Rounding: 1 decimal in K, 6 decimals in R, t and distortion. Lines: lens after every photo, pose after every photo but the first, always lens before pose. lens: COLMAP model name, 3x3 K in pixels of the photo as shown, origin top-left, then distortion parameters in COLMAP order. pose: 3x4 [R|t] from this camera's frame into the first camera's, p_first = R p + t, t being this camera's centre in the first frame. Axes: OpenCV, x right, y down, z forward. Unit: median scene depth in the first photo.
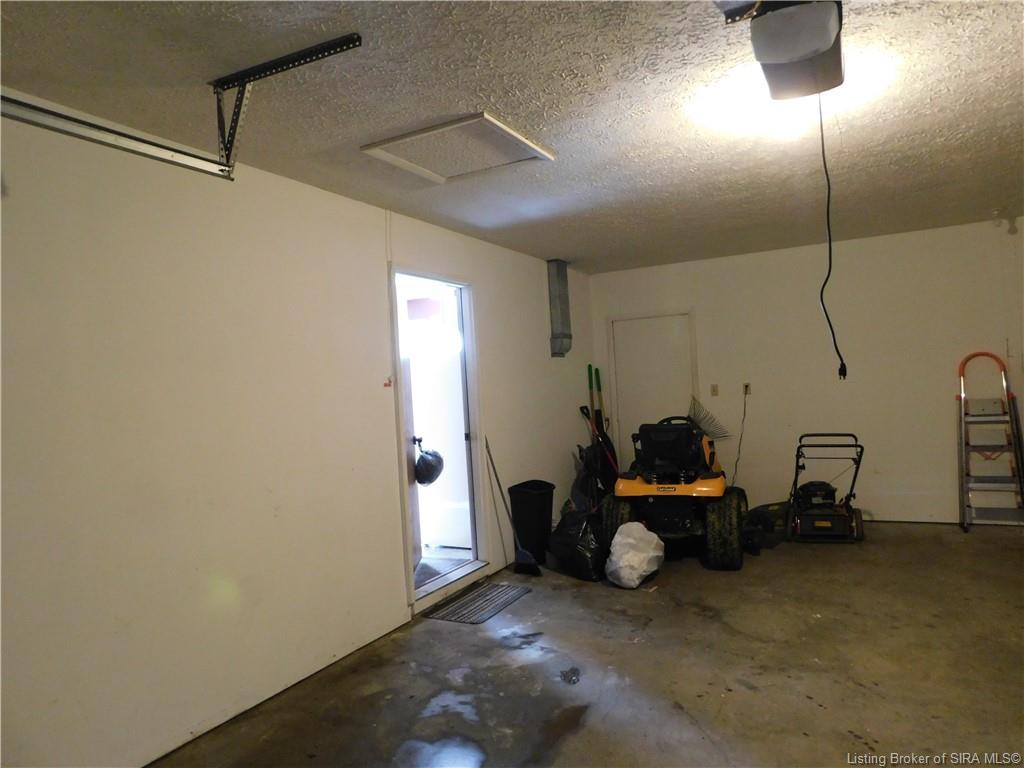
lens RADIAL K [[678.9, 0, 507.5], [0, 678.9, 381.7], [0, 0, 1]] dist [-0.045246, 0.019034]
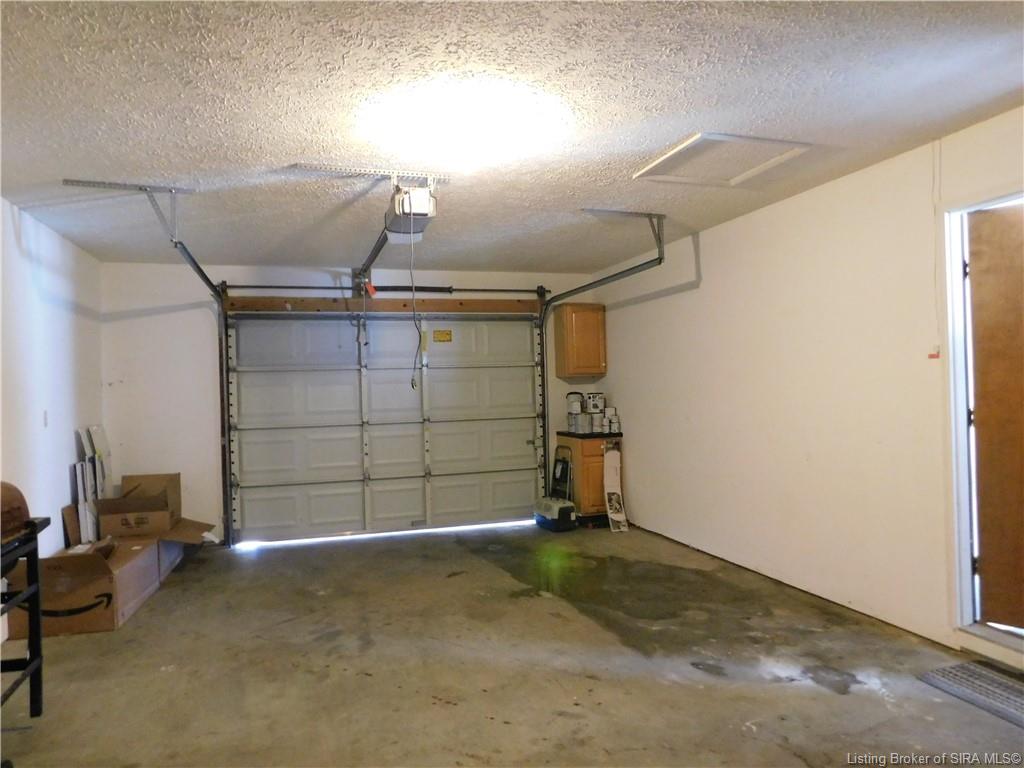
lens RADIAL K [[678.9, 0, 510.7], [0, 678.9, 386.0], [0, 0, 1]] dist [-0.045246, 0.019034]
pose [[-0.702063, 0.079102, -0.707708, 0.921754], [0.080991, 0.996232, 0.031006, -0.032176], [0.707495, -0.035550, -0.705824, 1.435113]]
